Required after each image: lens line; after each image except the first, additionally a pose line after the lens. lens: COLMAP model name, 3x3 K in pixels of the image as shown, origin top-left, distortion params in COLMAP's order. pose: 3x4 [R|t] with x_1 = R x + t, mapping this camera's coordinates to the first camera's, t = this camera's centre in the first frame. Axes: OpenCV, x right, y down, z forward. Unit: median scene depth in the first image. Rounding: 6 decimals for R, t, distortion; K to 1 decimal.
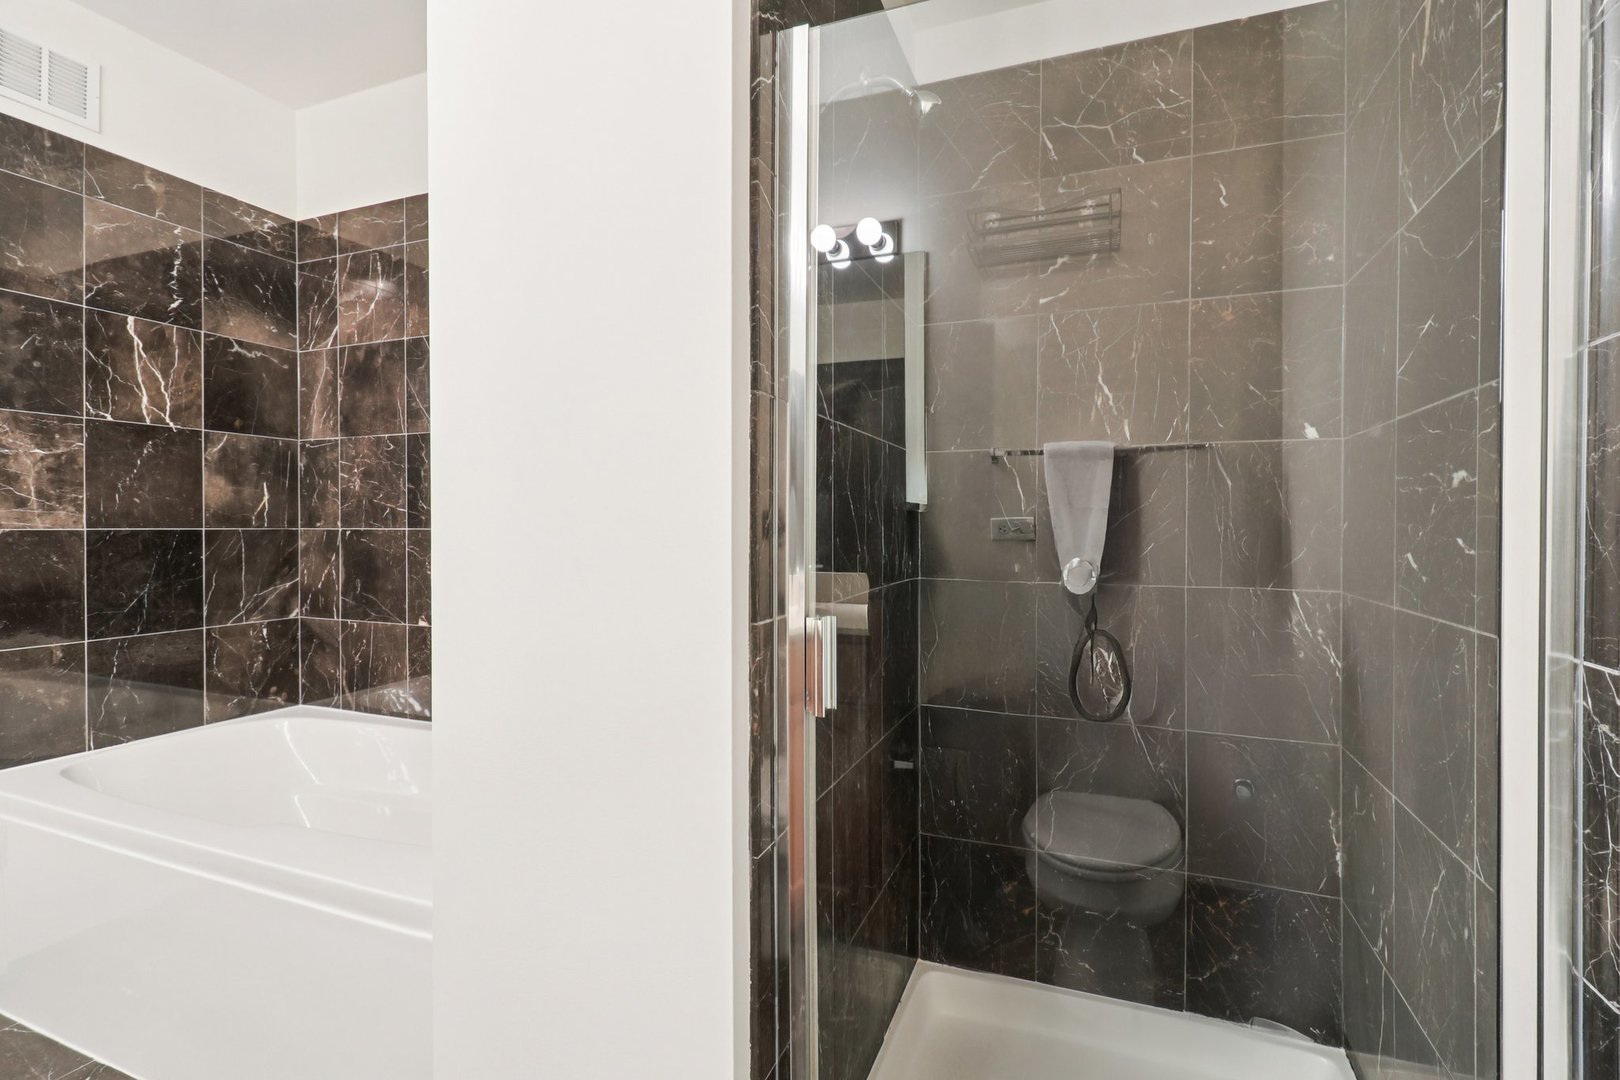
lens RADIAL K [[777.9, 0, 810.3], [0, 777.9, 539.3], [0, 0, 1]] dist [-0.015893, -0.010437]
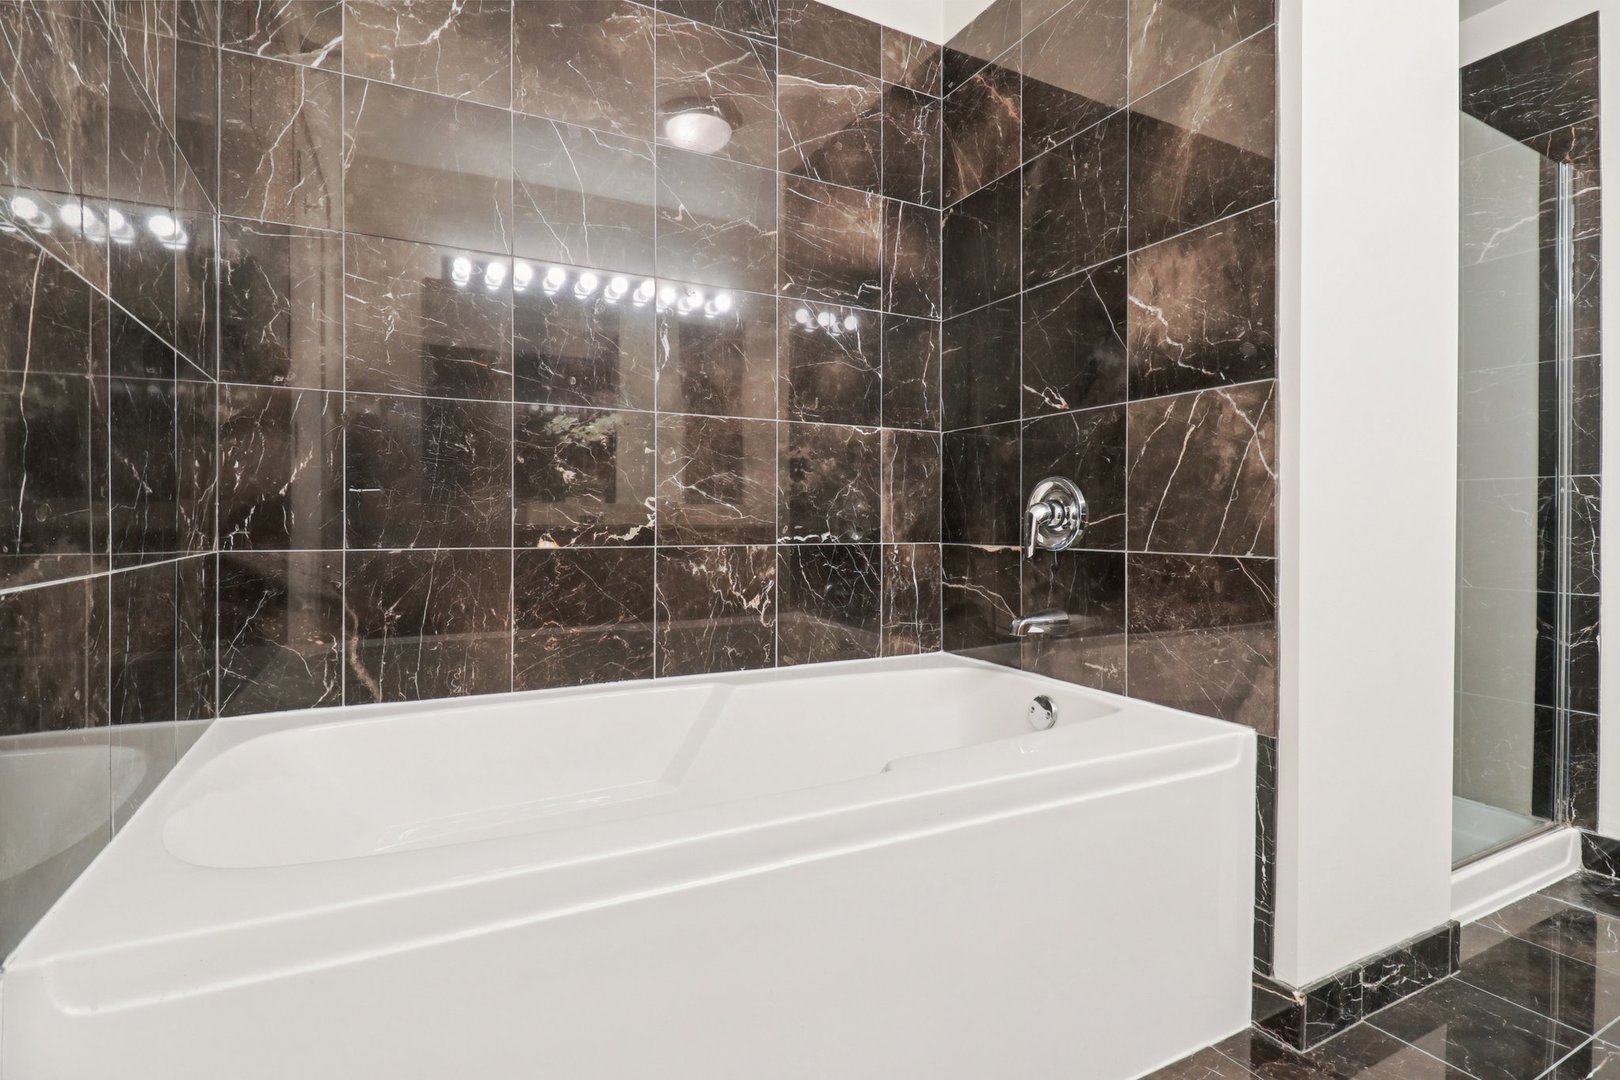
lens RADIAL K [[777.9, 0, 813.4], [0, 777.9, 540.3], [0, 0, 1]] dist [-0.015893, -0.010437]
pose [[0.652204, -0.018591, 0.757816, -0.825380], [0.008122, 0.999813, 0.017537, 0.090734], [-0.758000, -0.005283, 0.652233, 0.364401]]
